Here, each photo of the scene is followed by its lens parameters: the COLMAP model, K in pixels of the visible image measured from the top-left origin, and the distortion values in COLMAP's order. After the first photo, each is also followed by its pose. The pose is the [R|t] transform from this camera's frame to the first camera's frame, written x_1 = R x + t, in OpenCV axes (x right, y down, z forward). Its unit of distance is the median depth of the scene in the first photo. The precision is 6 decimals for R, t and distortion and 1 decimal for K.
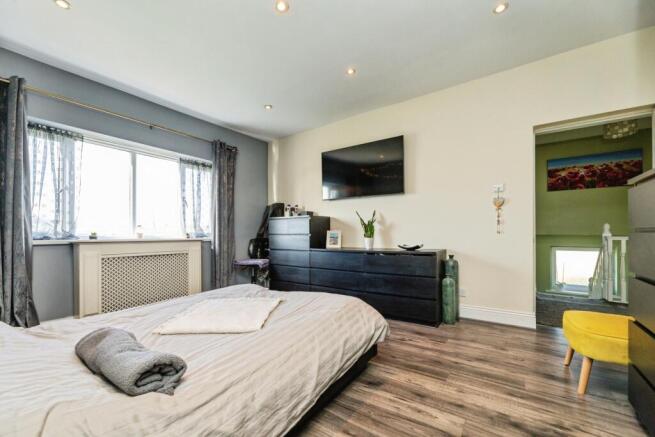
lens RADIAL K [[271.5, 0, 325.0], [0, 271.5, 221.1], [0, 0, 1]] dist [-0.000345, -0.000088]
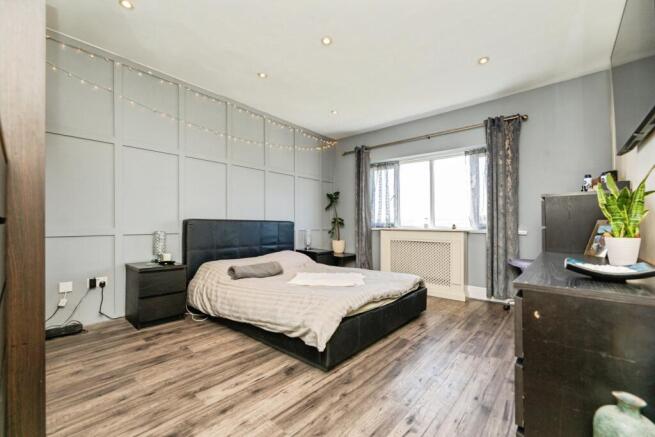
lens RADIAL K [[271.5, 0, 325.0], [0, 271.5, 221.1], [0, 0, 1]] dist [-0.000345, -0.000088]
pose [[-0.101903, -0.002761, -0.994791, 0.905064], [0.036859, 0.999299, -0.006549, 0.031715], [0.994111, -0.037334, -0.101730, 0.952222]]
